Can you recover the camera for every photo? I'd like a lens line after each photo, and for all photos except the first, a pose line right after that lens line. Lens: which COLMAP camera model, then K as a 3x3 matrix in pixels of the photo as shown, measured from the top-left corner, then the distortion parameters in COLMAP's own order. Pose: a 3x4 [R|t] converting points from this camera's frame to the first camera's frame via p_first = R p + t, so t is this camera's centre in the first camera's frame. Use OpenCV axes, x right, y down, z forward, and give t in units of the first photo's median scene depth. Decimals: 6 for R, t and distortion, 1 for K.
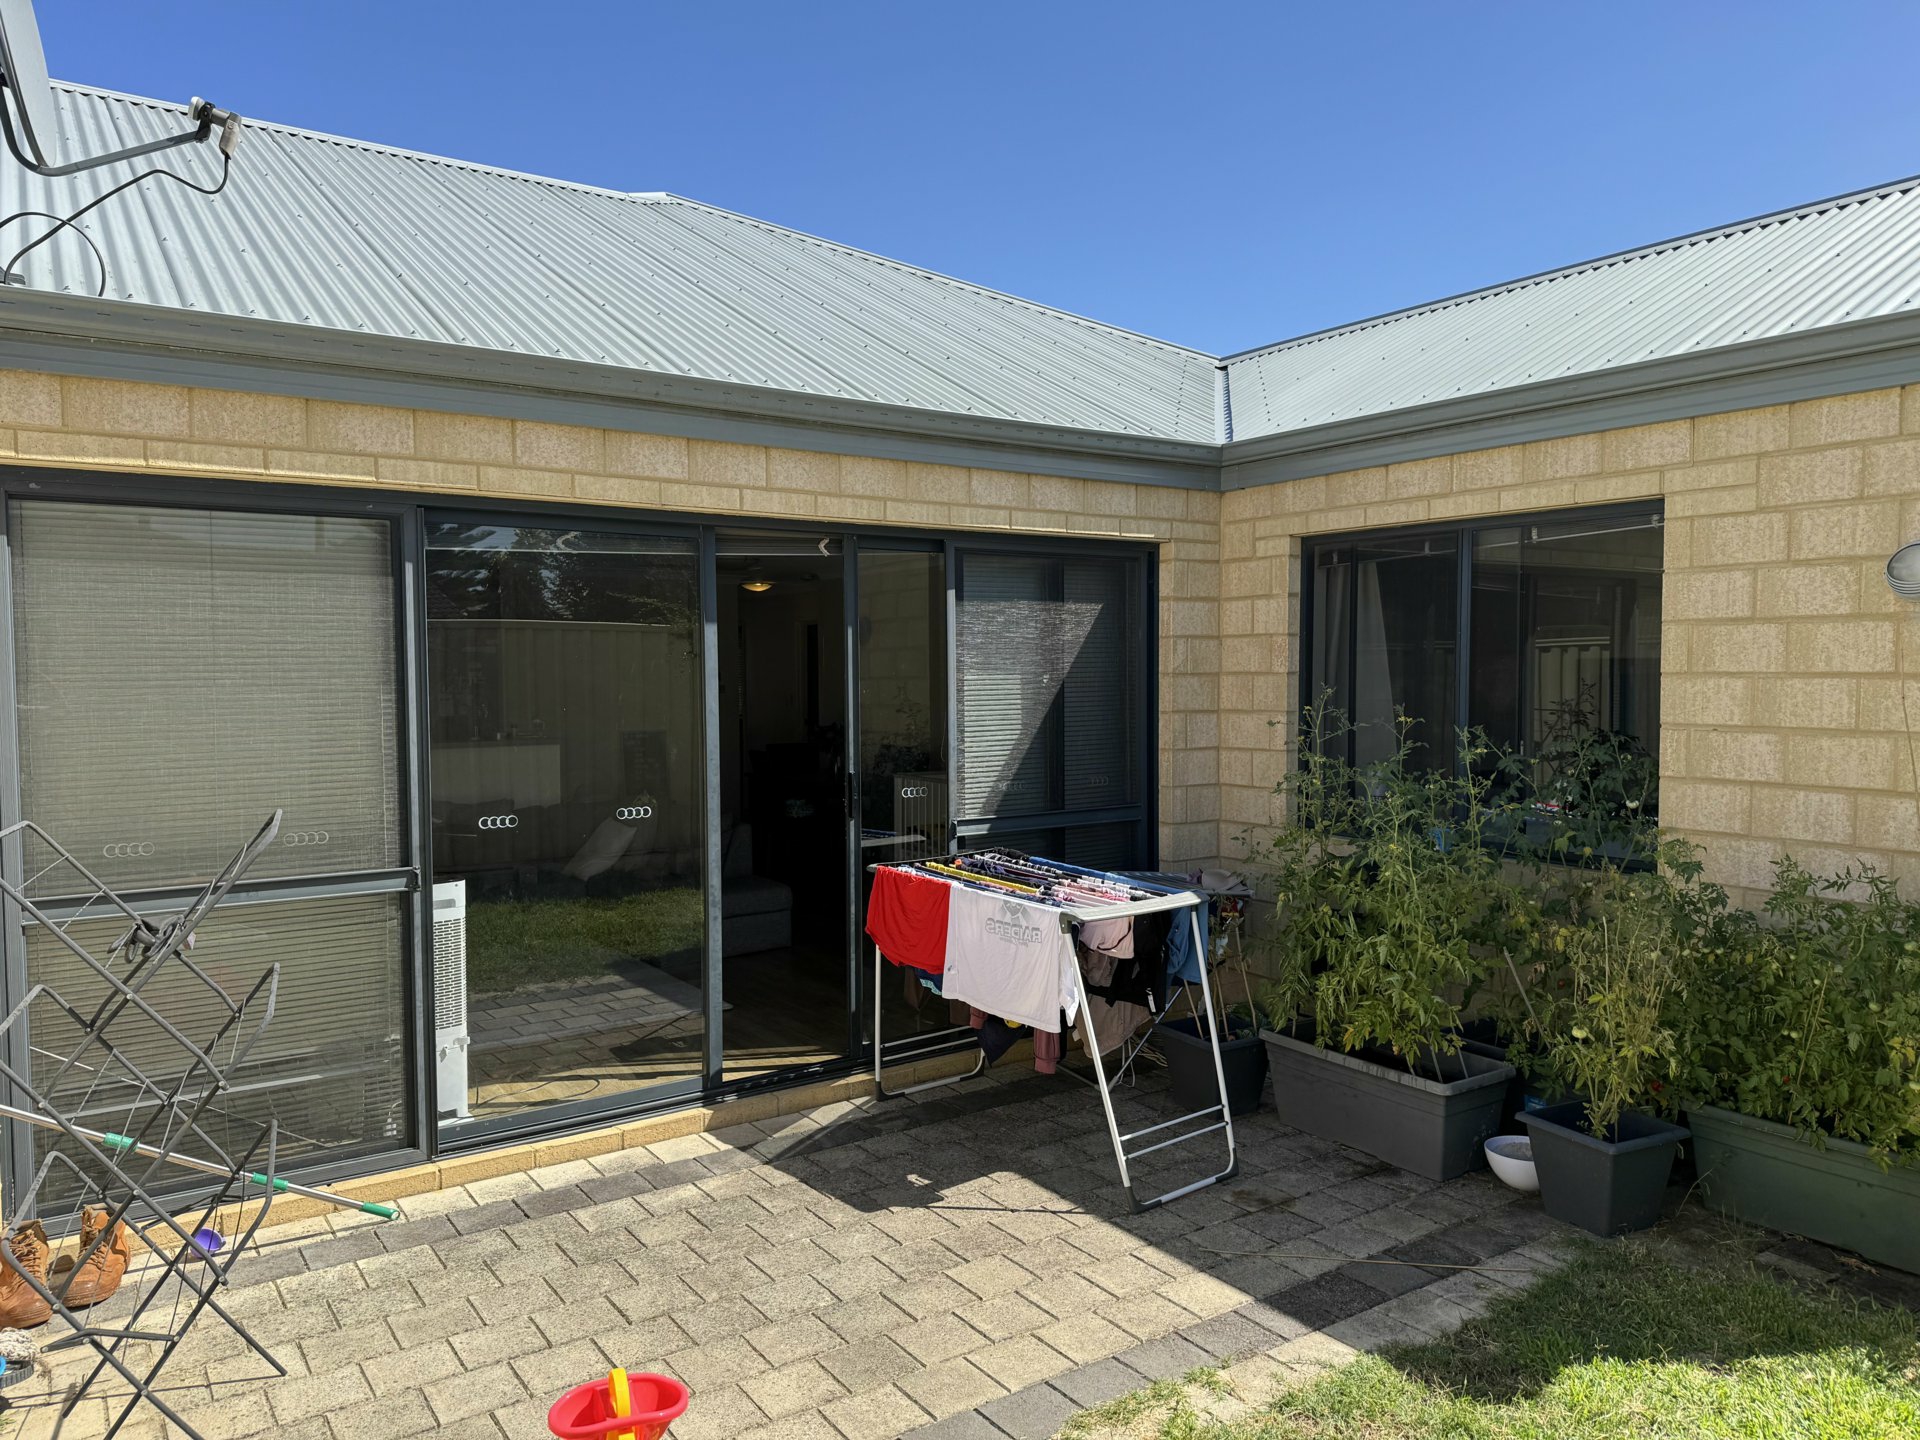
lens RADIAL K [[1333.5, 0, 955.6], [0, 1333.5, 733.3], [0, 0, 1]] dist [0.063161, -0.078547]
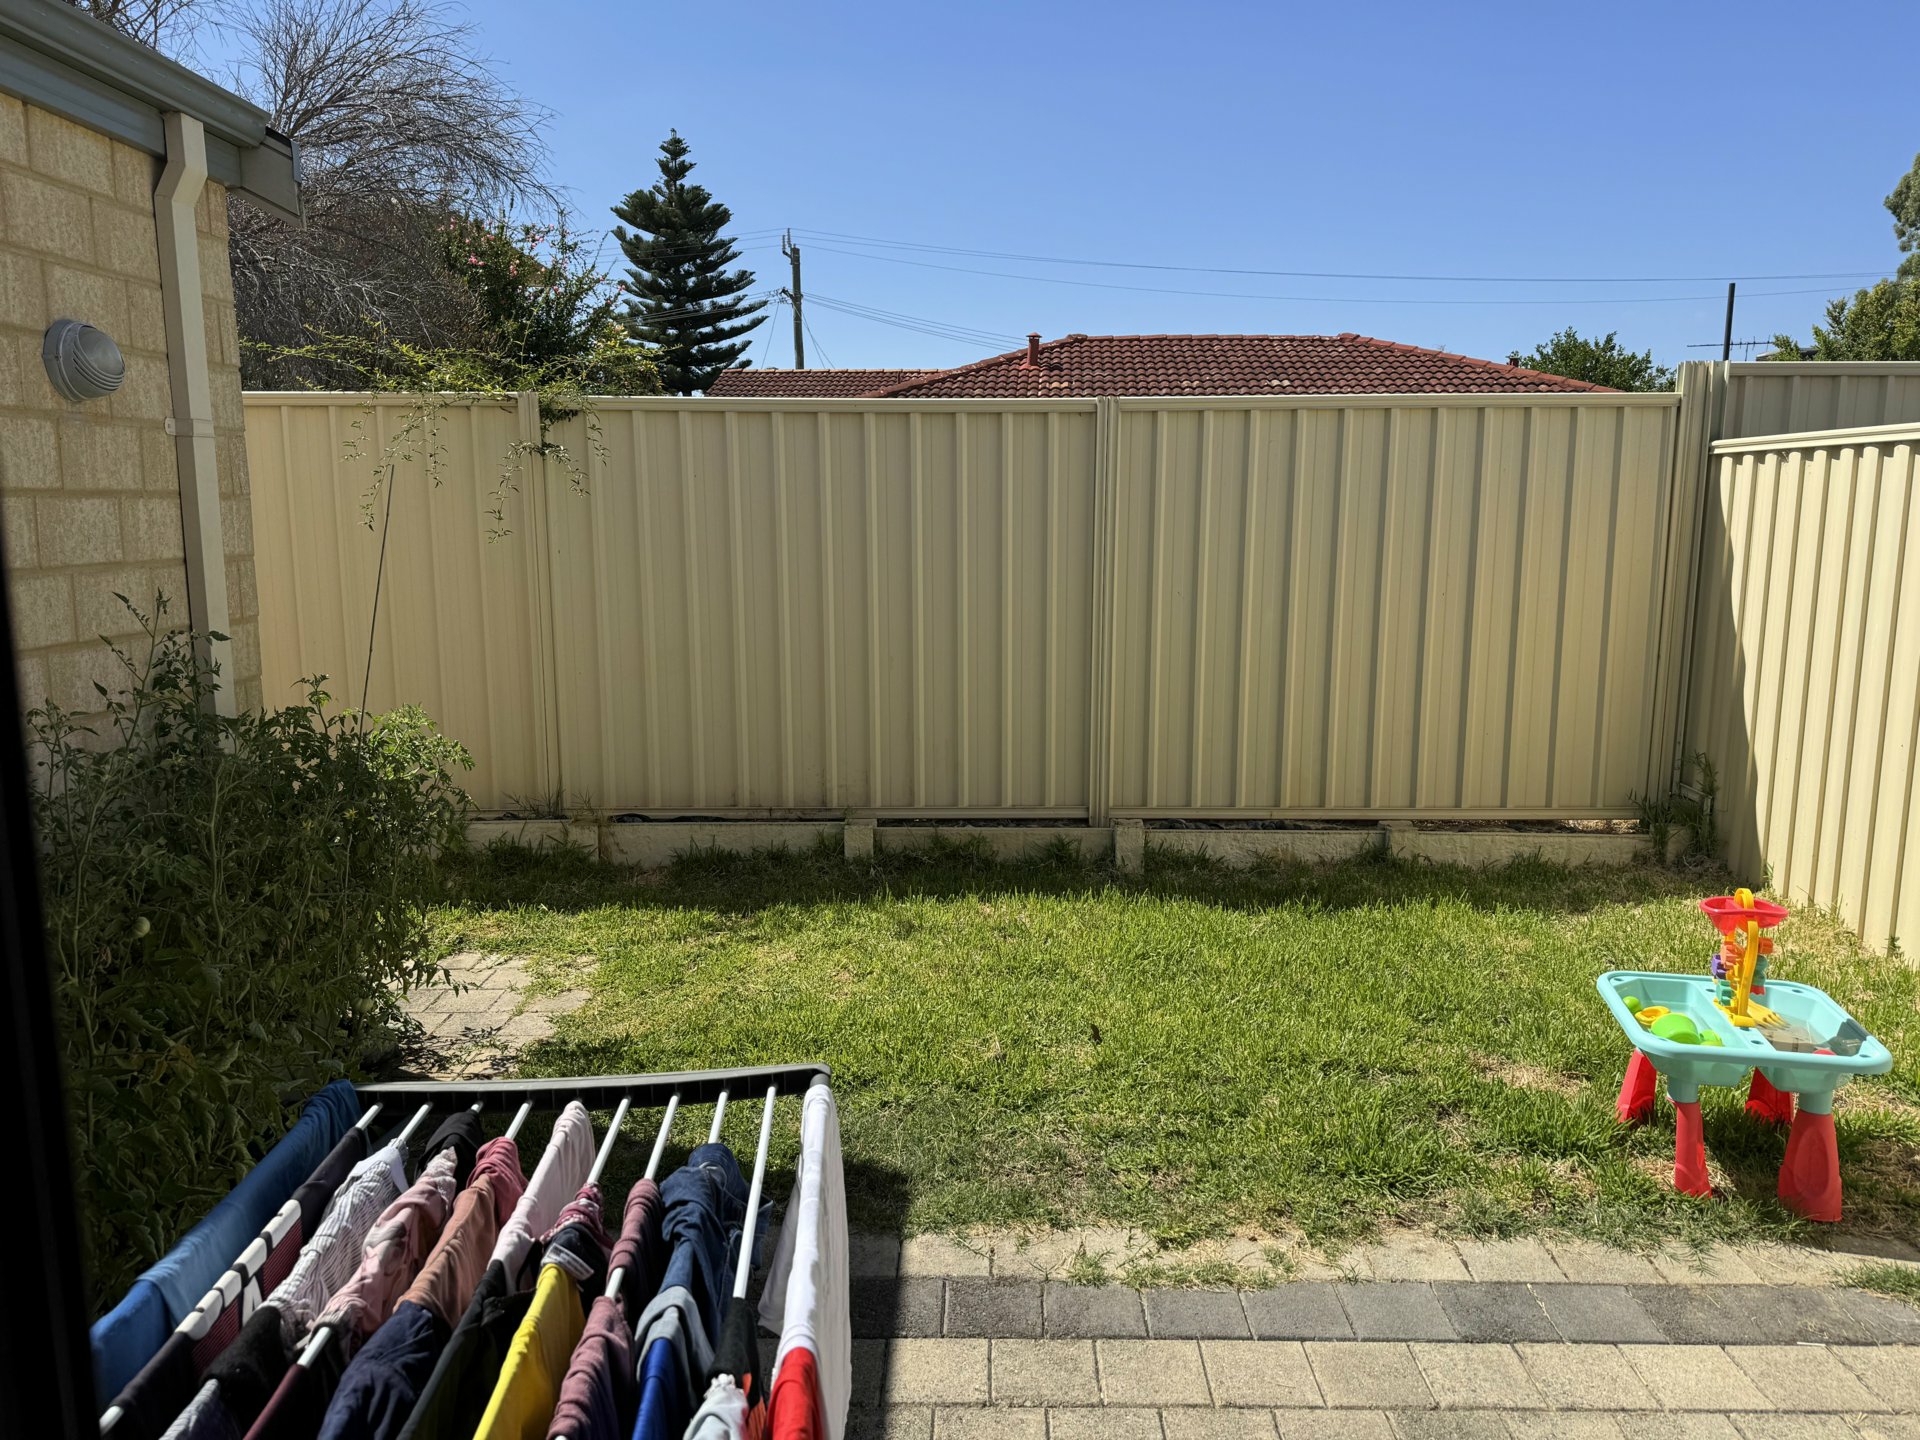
lens RADIAL K [[1333.5, 0, 960.6], [0, 1333.5, 732.8], [0, 0, 1]] dist [0.063161, -0.078547]
pose [[-0.814498, -0.098333, 0.571773, -0.177230], [0.025968, 0.978365, 0.205250, -0.053051], [-0.579585, 0.182024, -0.794322, 1.320855]]
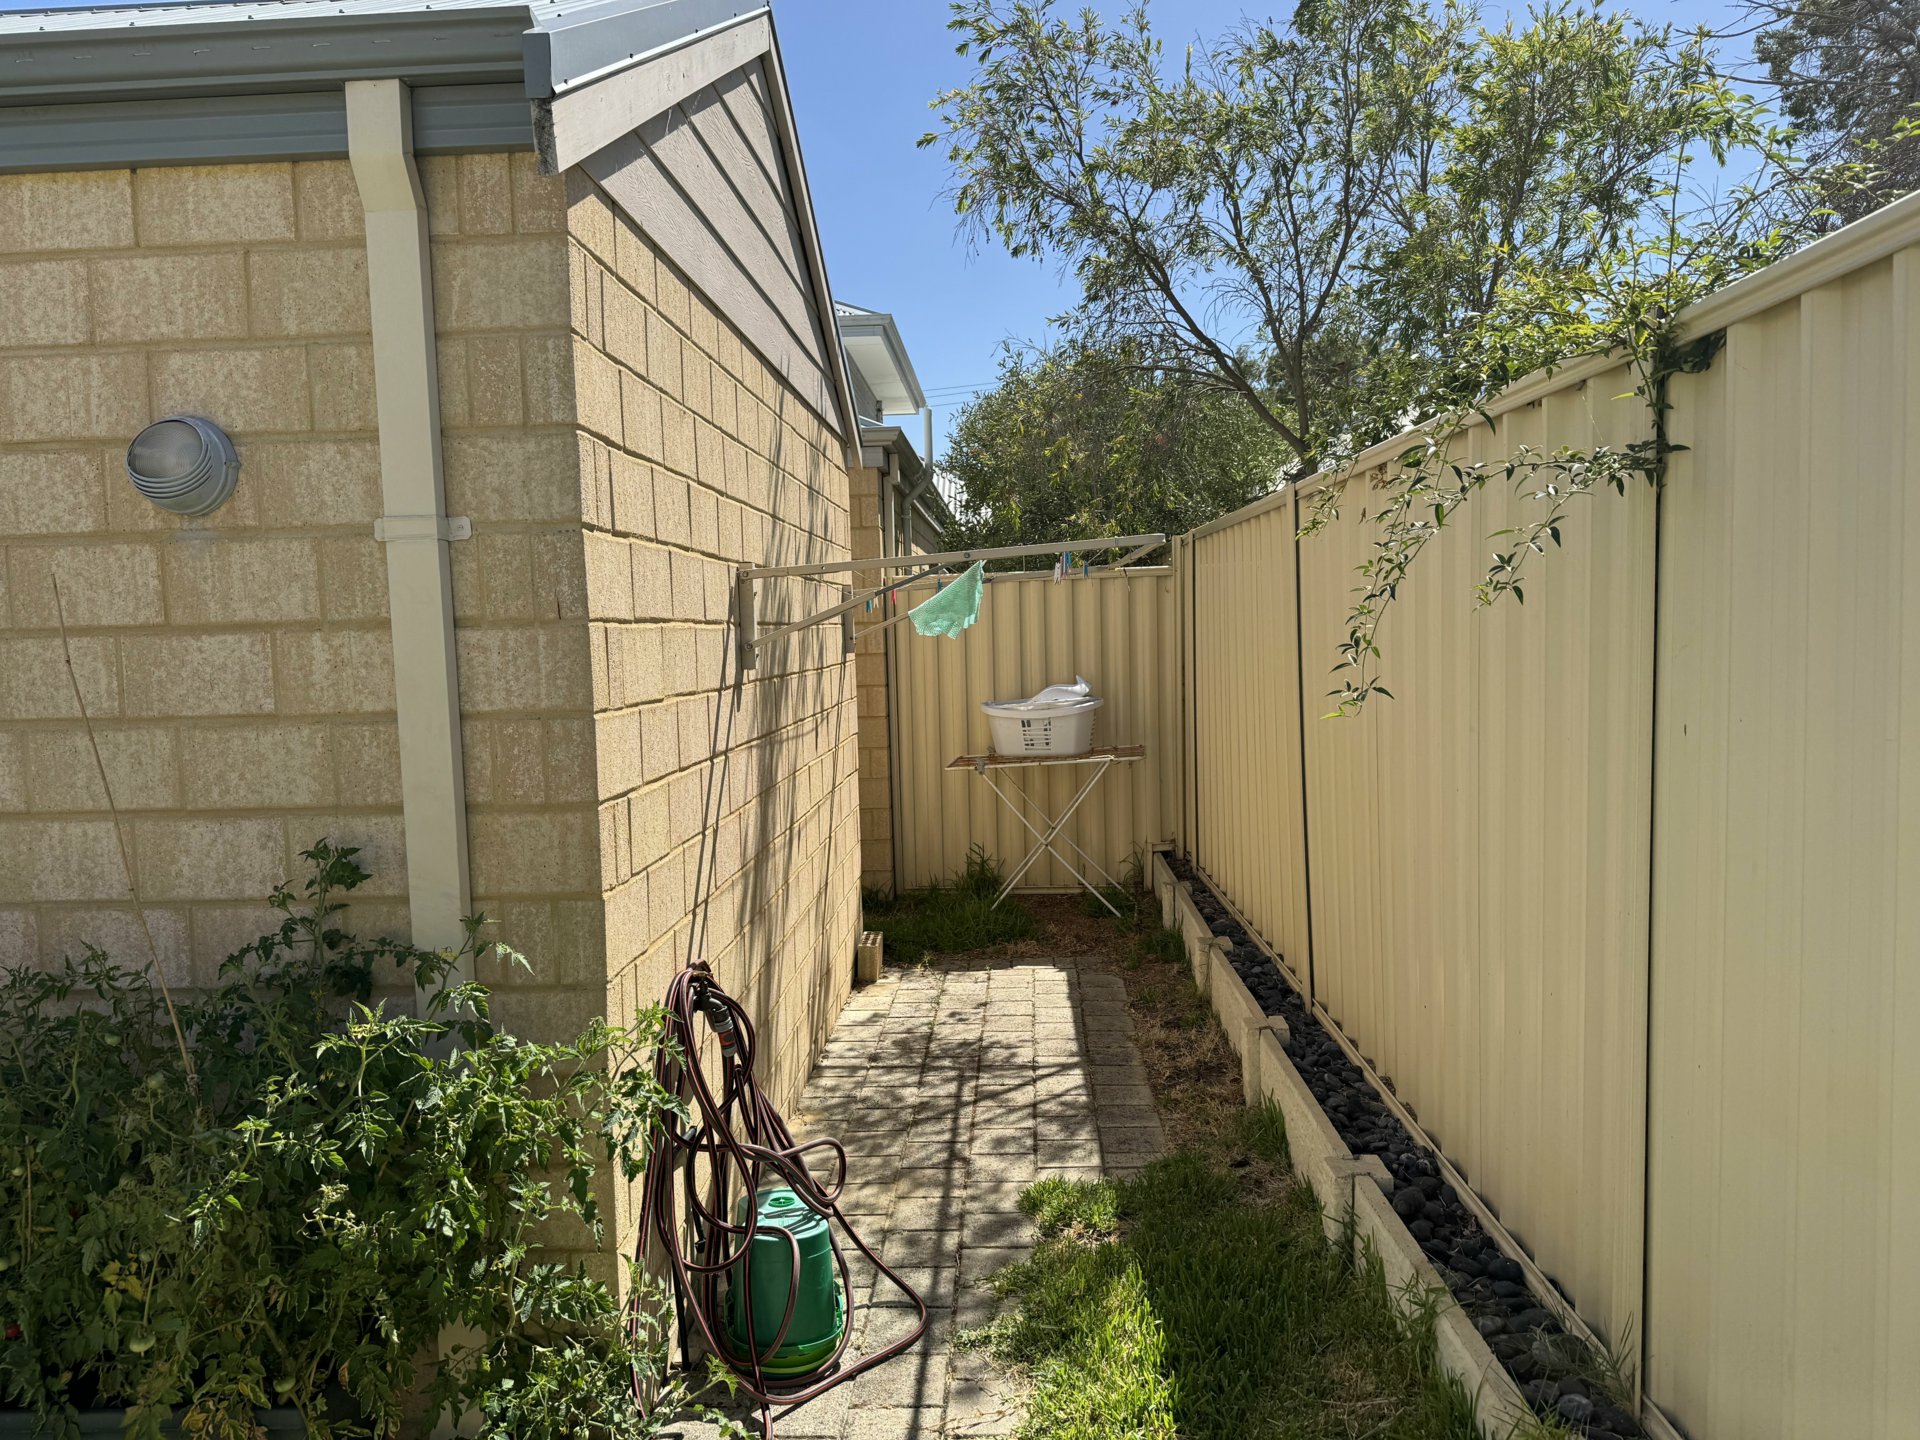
lens RADIAL K [[1333.5, 0, 959.6], [0, 1333.5, 715.1], [0, 0, 1]] dist [0.063161, -0.078547]
pose [[0.614736, -0.071813, 0.785457, 0.416656], [0.063725, 0.997113, 0.041291, -0.005003], [-0.786154, 0.024670, 0.617538, 0.308509]]
